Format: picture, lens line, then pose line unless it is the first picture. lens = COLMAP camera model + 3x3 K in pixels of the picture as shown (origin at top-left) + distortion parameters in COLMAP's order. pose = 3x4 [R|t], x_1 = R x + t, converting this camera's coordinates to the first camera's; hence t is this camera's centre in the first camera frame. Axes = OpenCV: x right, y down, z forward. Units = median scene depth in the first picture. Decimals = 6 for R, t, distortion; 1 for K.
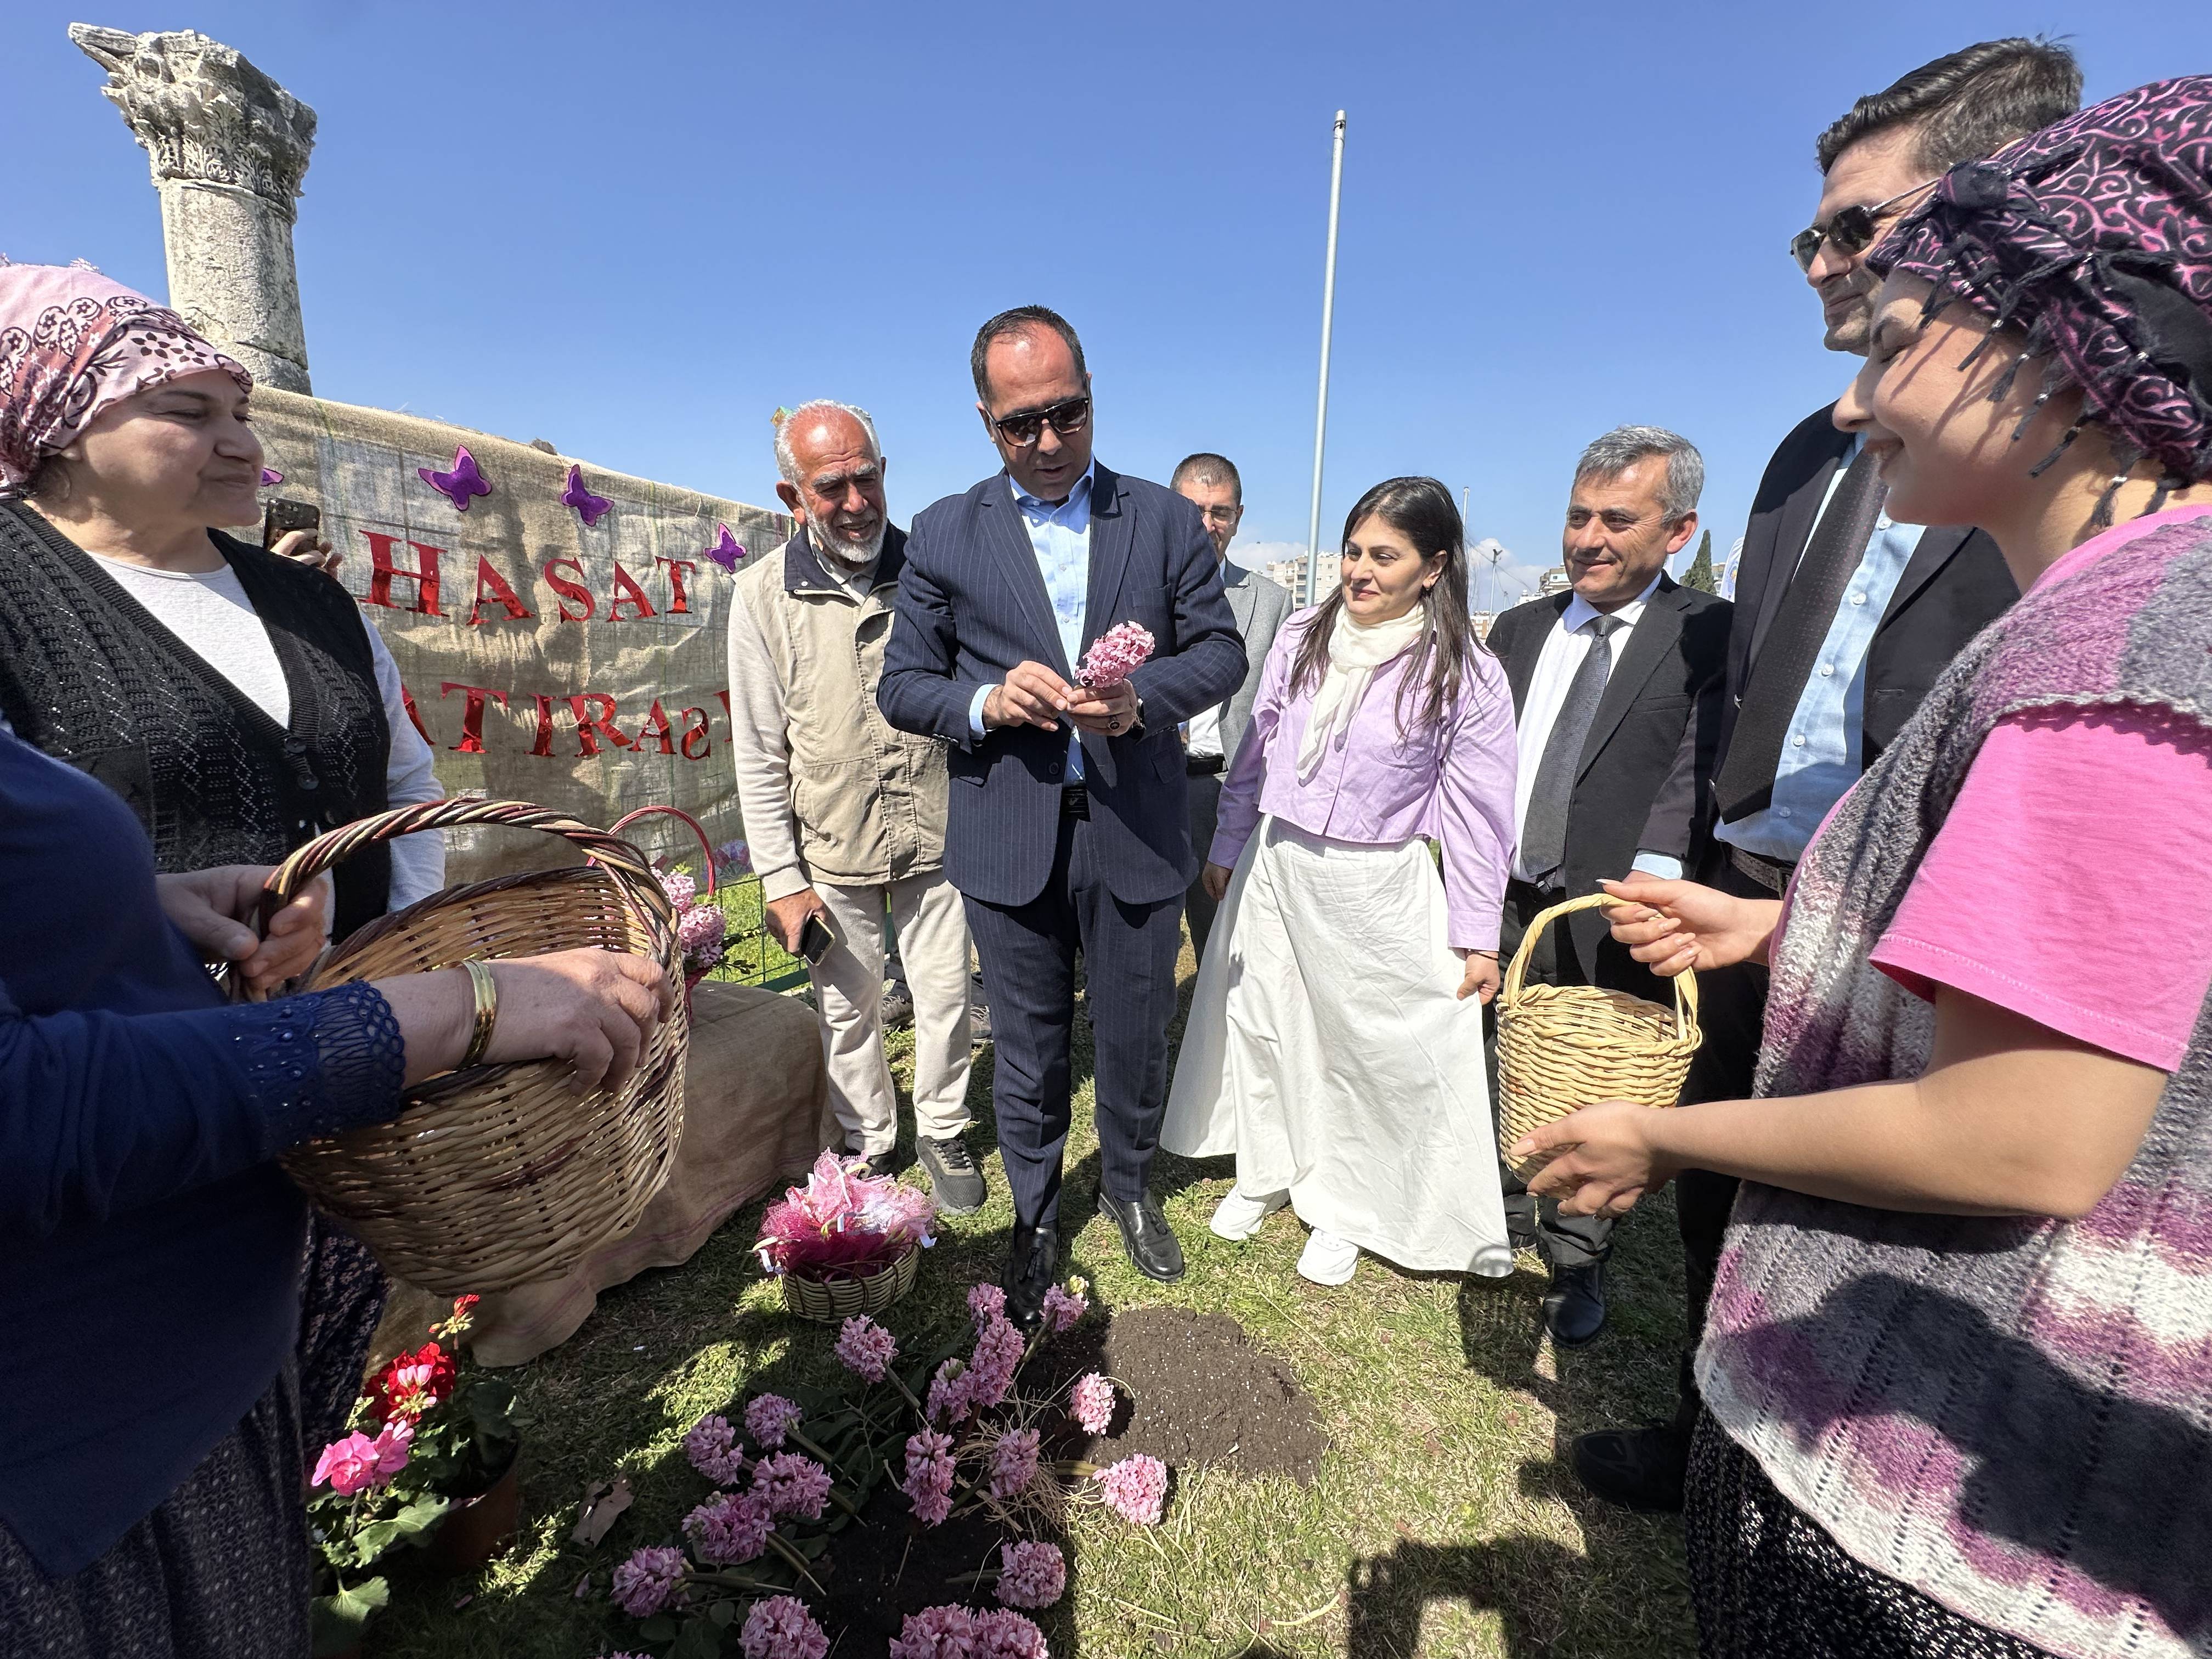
lens RADIAL K [[886.8, 0, 1123.9], [0, 886.8, 836.7], [0, 0, 1]] dist [-0.003791, -0.000430]
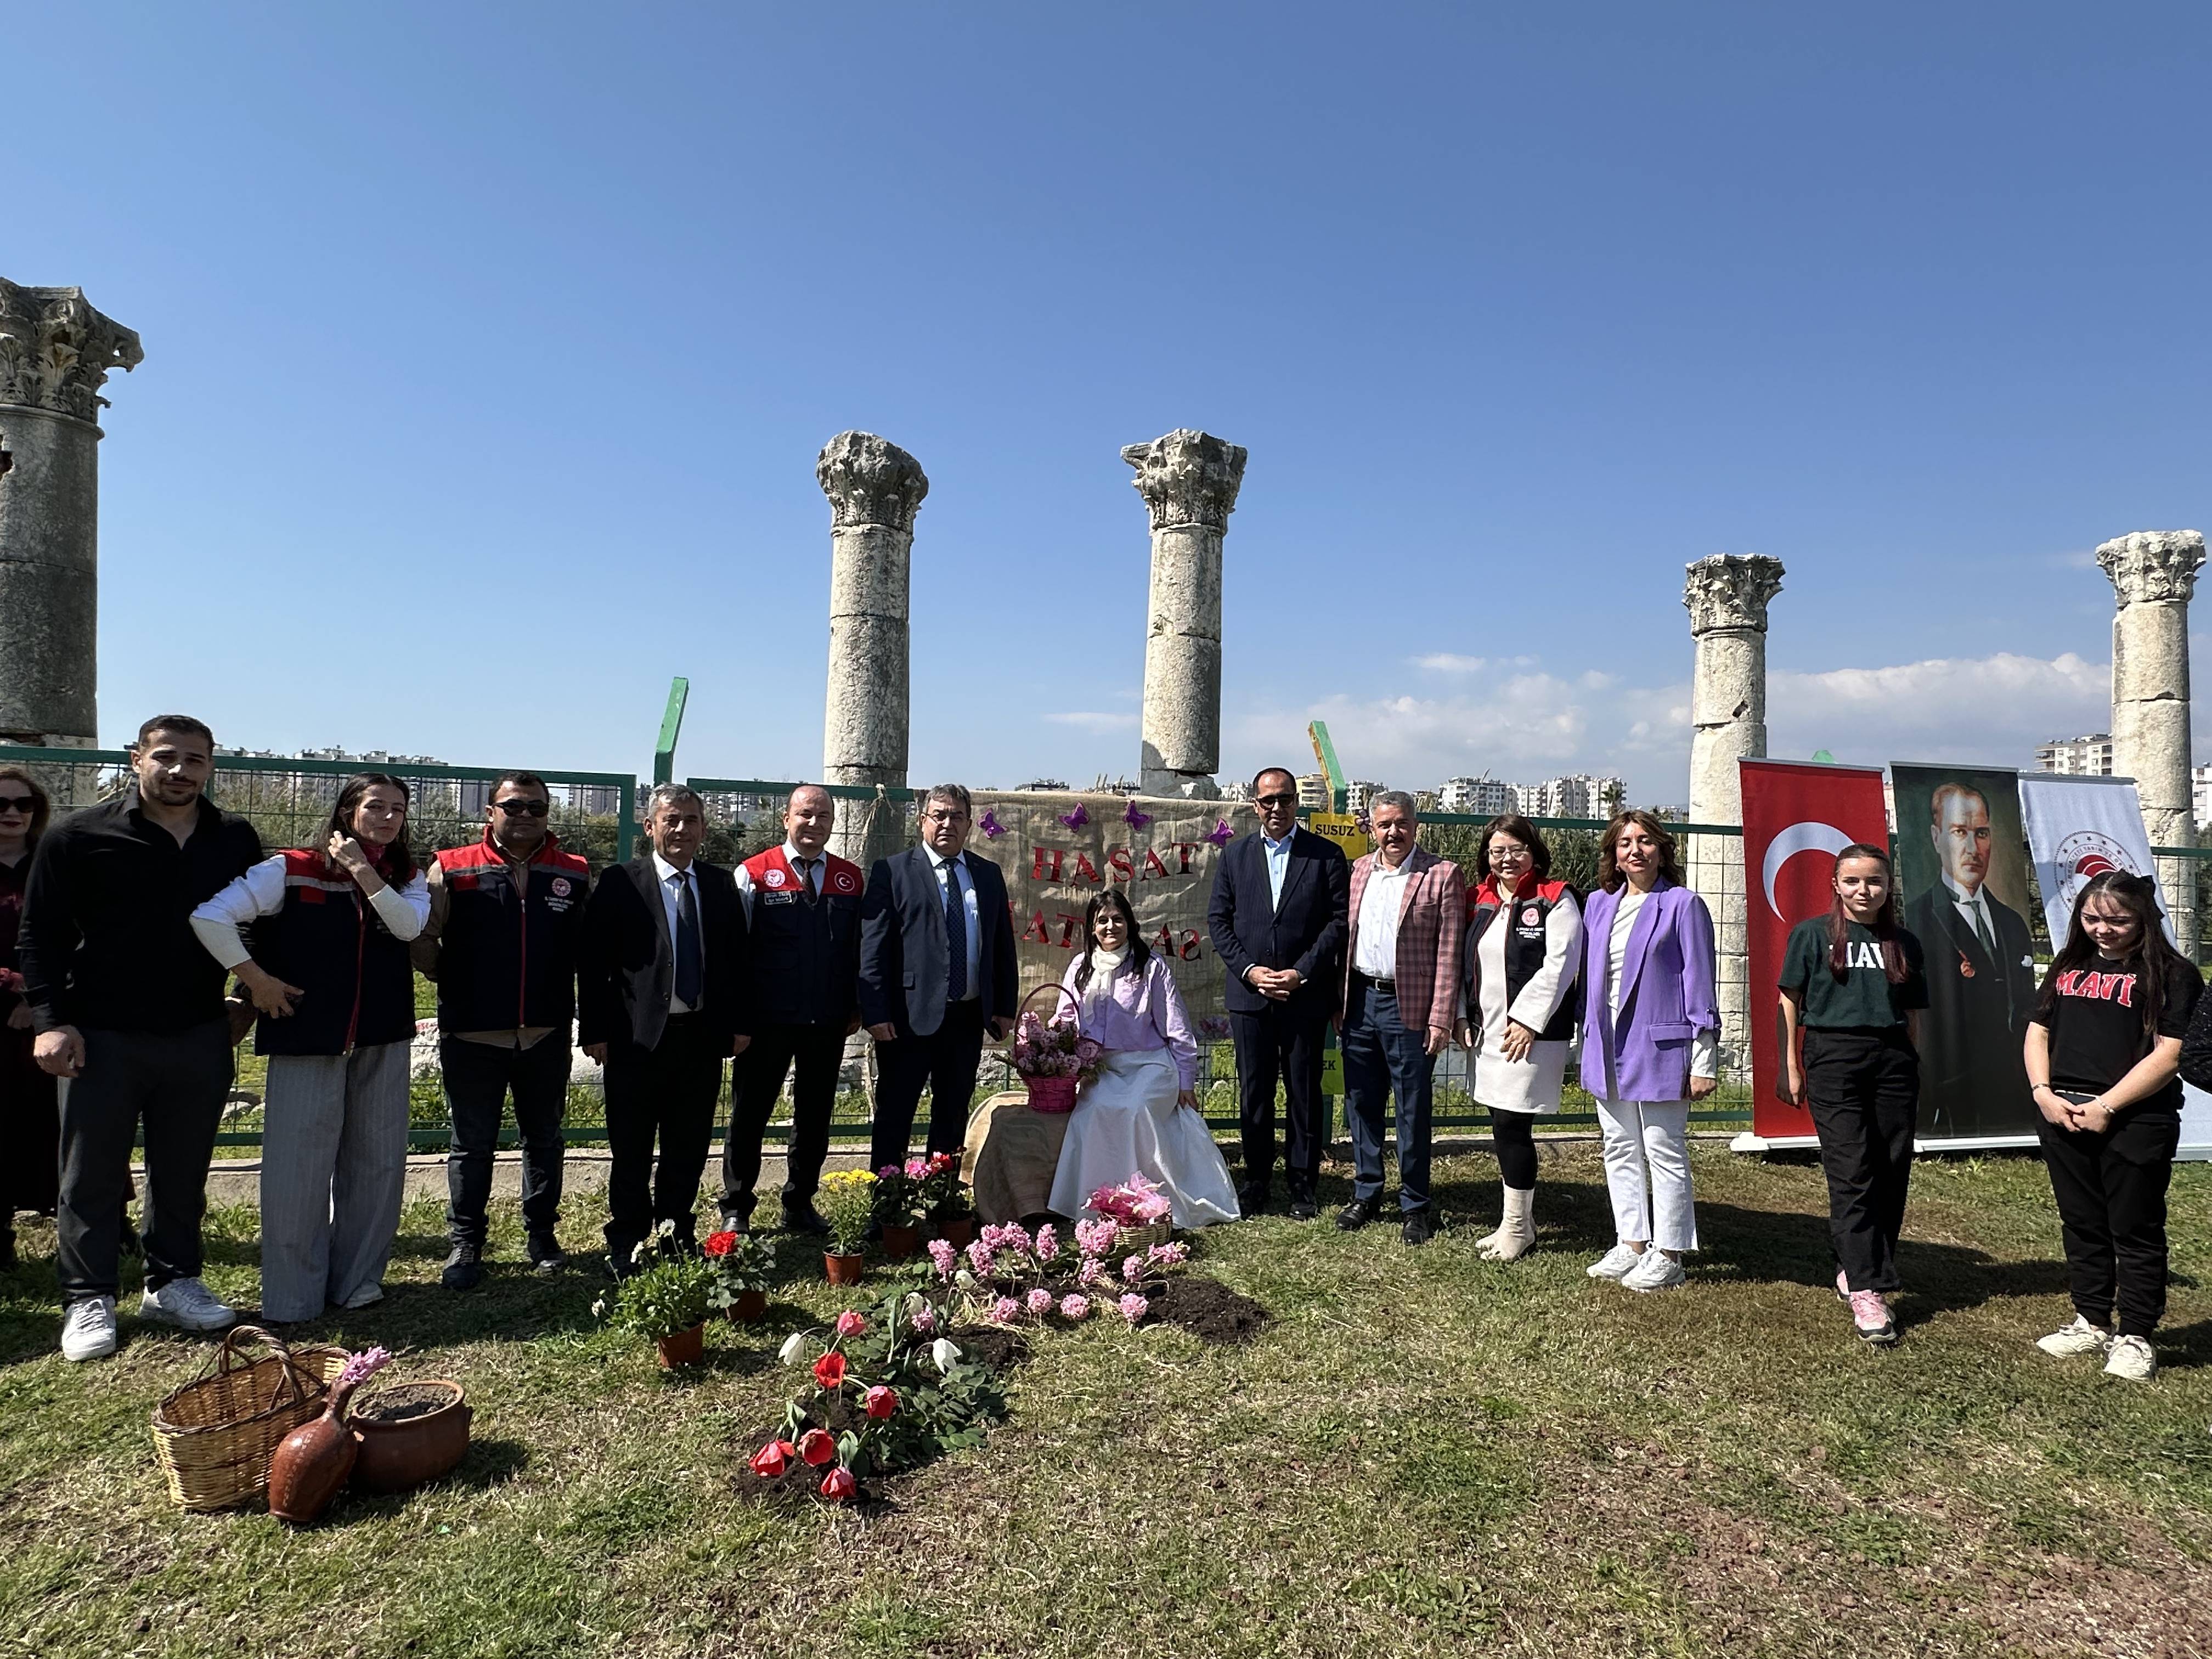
lens RADIAL K [[1217.9, 0, 1110.1], [0, 1217.9, 835.4], [0, 0, 1]] dist [-0.000037, 0.000364]
pose [[0.639779, -0.023819, -0.768190, 0.340788], [-0.135182, 0.980449, -0.142985, 0.007960], [0.756577, 0.195324, 0.624051, -0.163599]]
